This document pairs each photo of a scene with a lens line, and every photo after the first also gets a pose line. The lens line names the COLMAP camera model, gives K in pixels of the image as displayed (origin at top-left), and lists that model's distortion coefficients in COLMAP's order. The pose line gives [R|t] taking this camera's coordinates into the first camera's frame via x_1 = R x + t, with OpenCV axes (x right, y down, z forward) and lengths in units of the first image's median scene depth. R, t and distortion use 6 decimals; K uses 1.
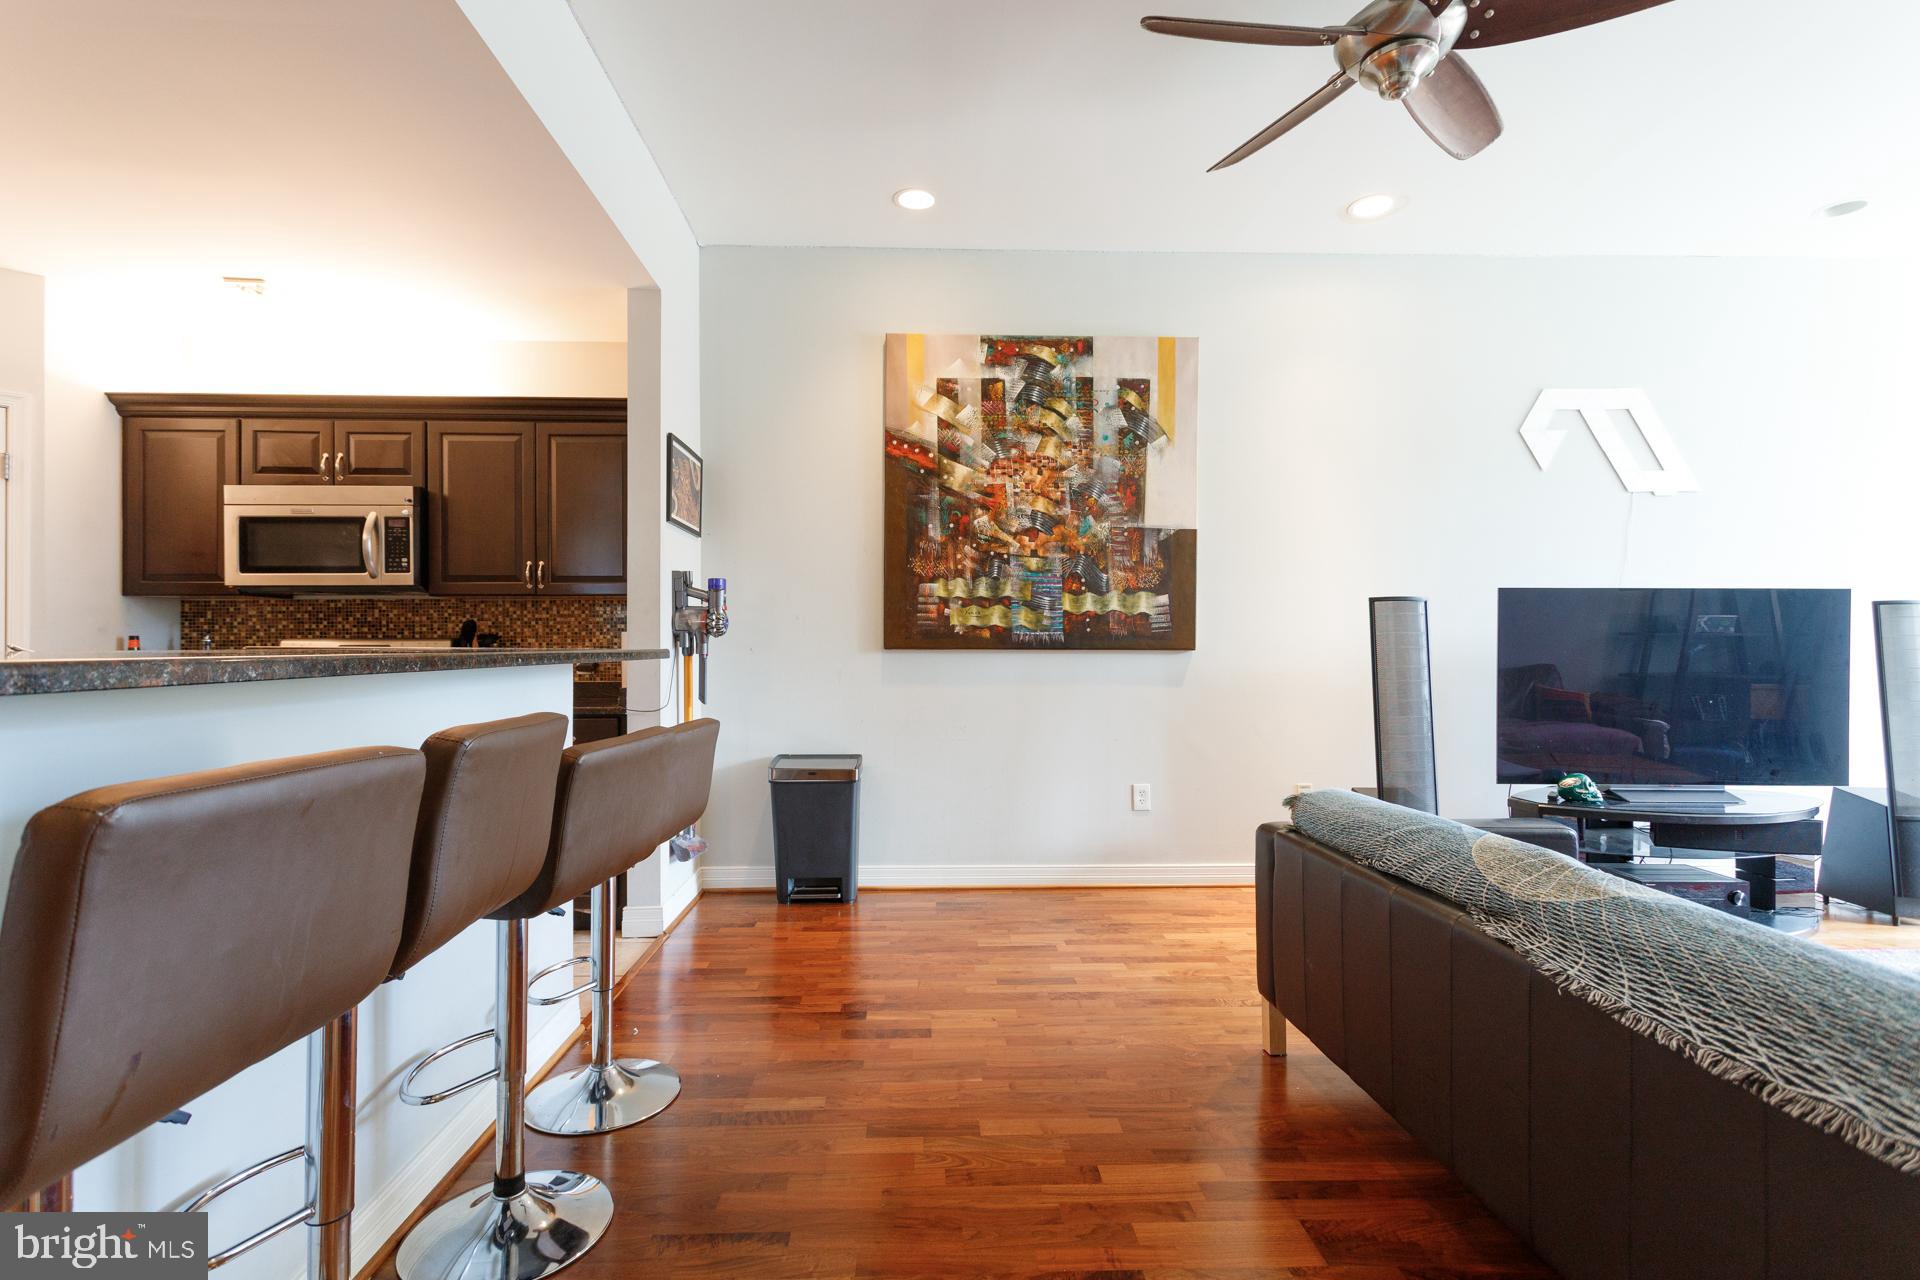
lens RADIAL K [[911.8, 0, 950.8], [0, 911.8, 632.2], [0, 0, 1]] dist [0.021460, -0.004261]
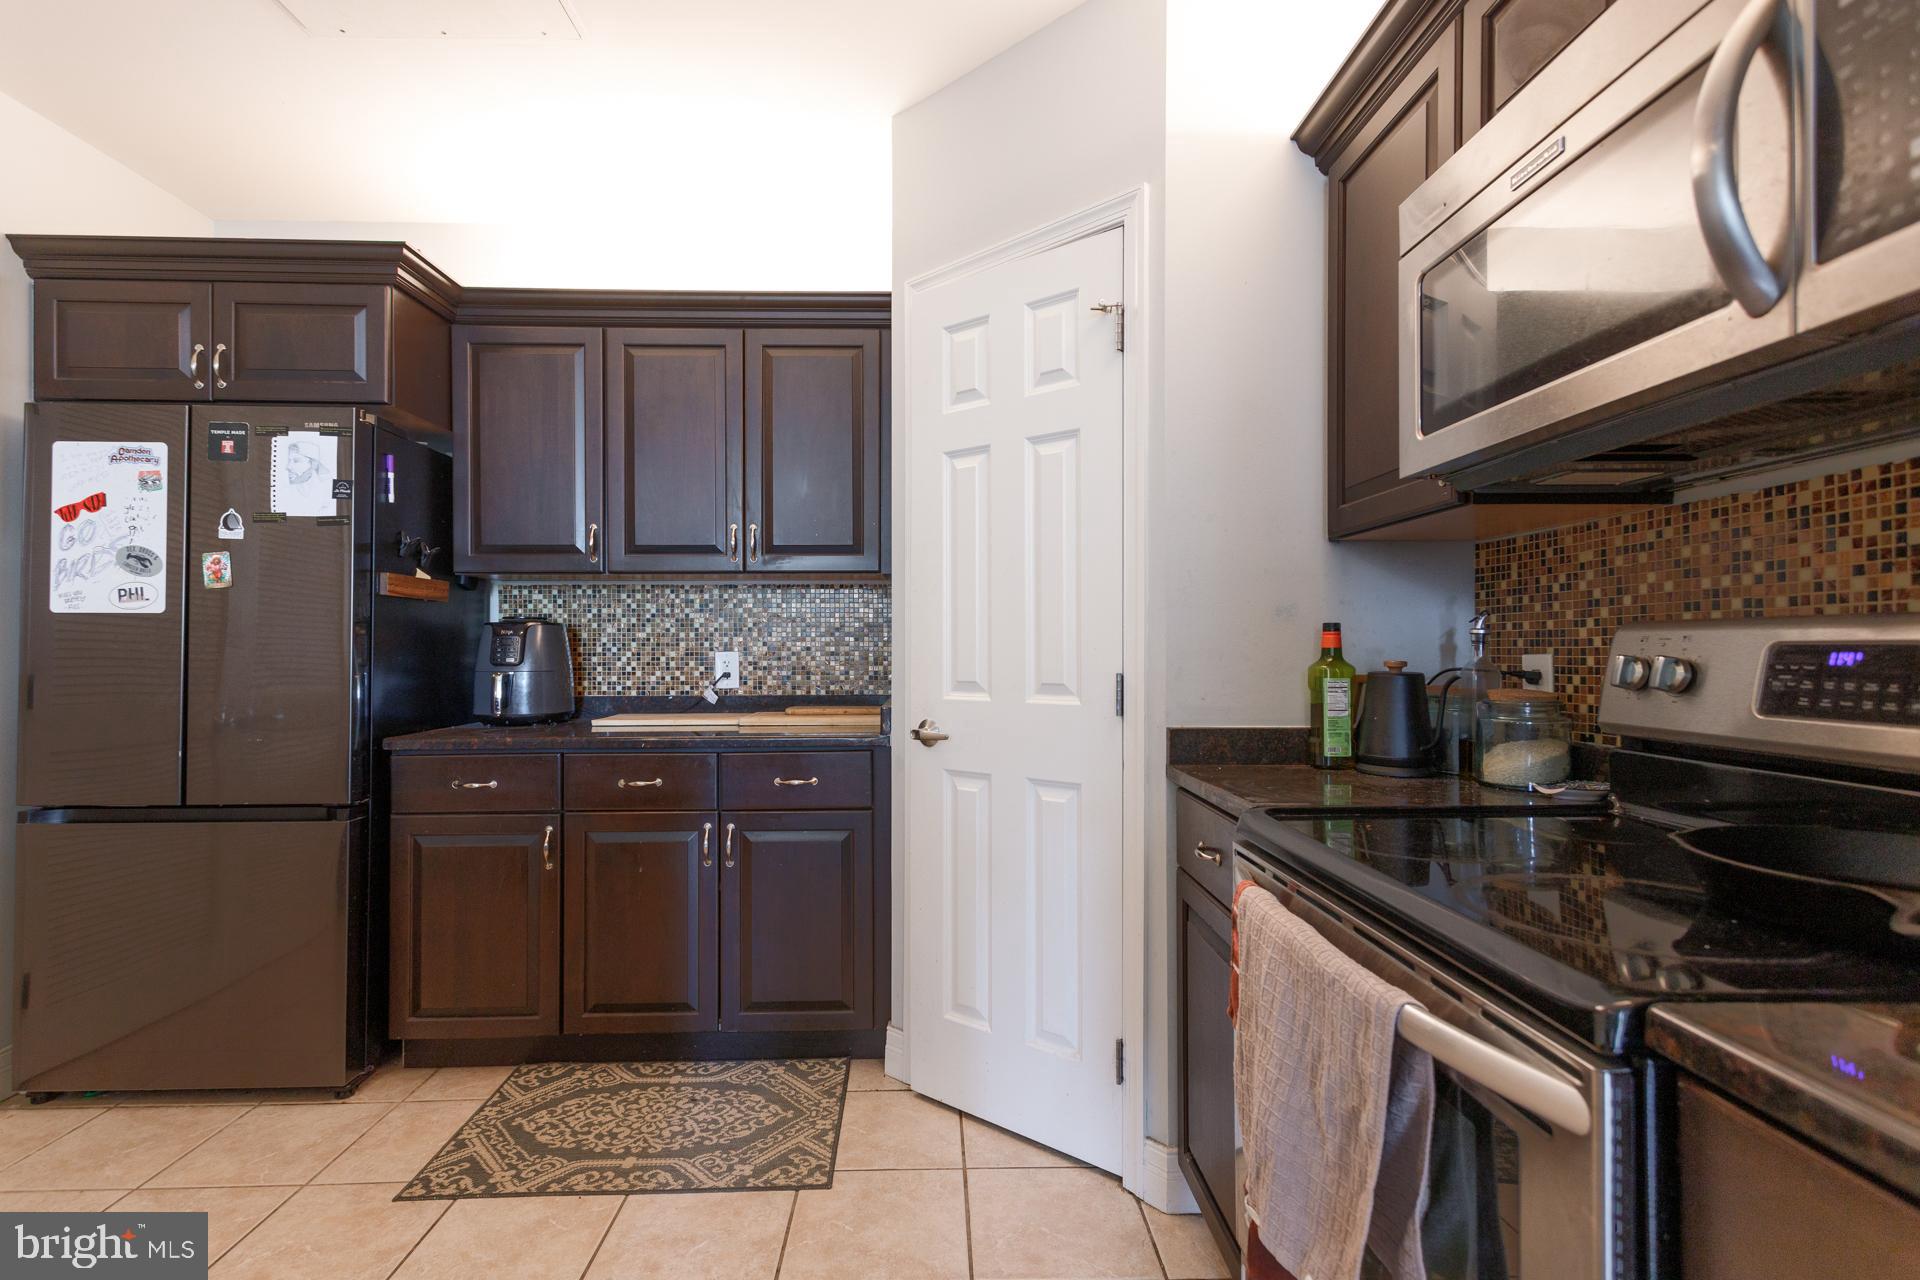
lens RADIAL K [[911.8, 0, 943.9], [0, 911.8, 639.4], [0, 0, 1]] dist [0.021460, -0.004261]
pose [[-0.009869, -0.006451, -0.999930, -0.375963], [0.012196, 0.999904, -0.006571, 0.011706], [0.999877, -0.012260, -0.009790, 0.733330]]
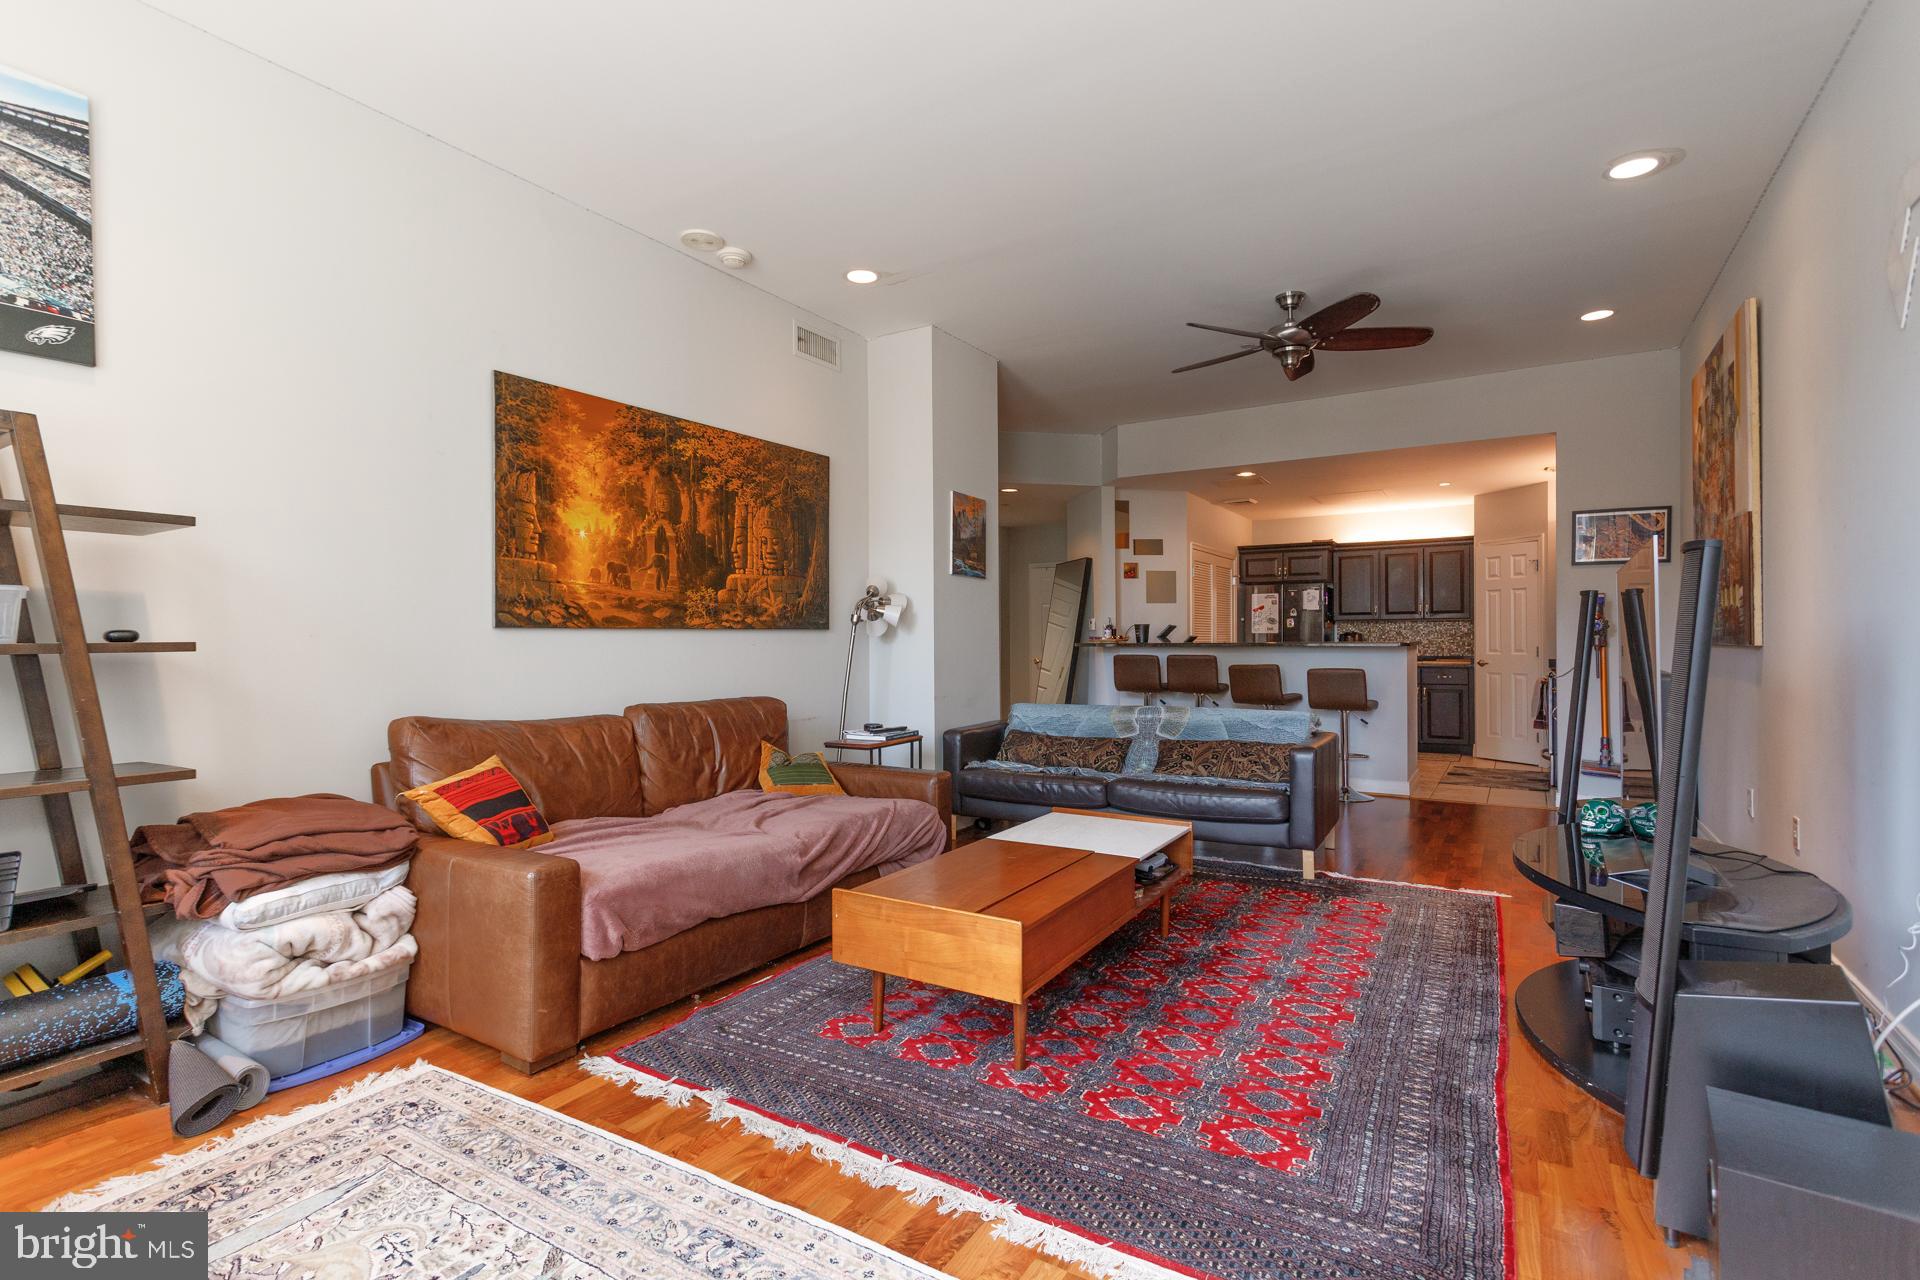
lens RADIAL K [[911.8, 0, 952.3], [0, 911.8, 634.6], [0, 0, 1]] dist [0.021460, -0.004261]
pose [[-0.550996, -0.003214, -0.834501, 1.472135], [0.011897, 0.999861, -0.011707, 0.007693], [0.834423, -0.016379, -0.550881, 0.856435]]
